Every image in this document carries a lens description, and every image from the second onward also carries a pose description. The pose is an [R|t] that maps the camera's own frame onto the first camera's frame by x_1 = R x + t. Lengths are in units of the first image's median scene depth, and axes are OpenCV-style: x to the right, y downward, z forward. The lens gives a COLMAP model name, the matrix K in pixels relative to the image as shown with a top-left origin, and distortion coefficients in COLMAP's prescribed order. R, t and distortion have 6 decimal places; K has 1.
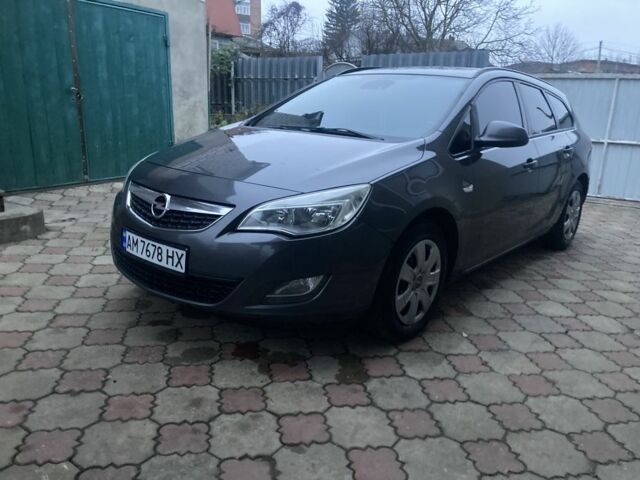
lens RADIAL K [[512.6, 0, 321.5], [0, 512.6, 241.9], [0, 0, 1]] dist [0.030498, -0.008716]
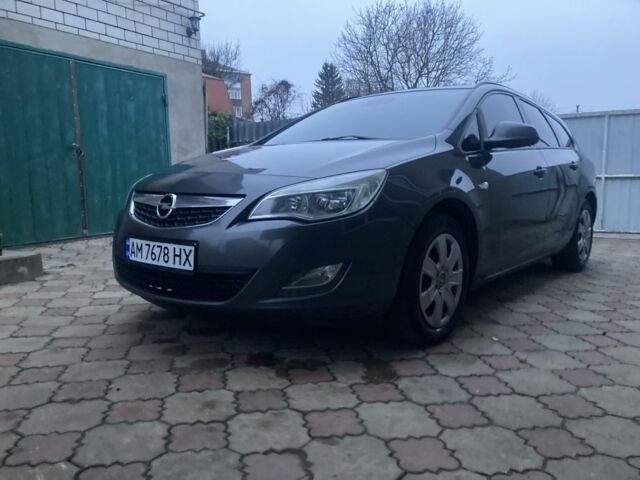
lens RADIAL K [[513.8, 0, 315.6], [0, 513.8, 239.1], [0, 0, 1]] dist [0.024695, 0.001397]
pose [[0.998779, -0.049400, -0.000815, -0.038769], [0.048785, 0.988689, -0.141827, 0.138210], [0.007812, 0.141614, 0.989891, 0.066324]]
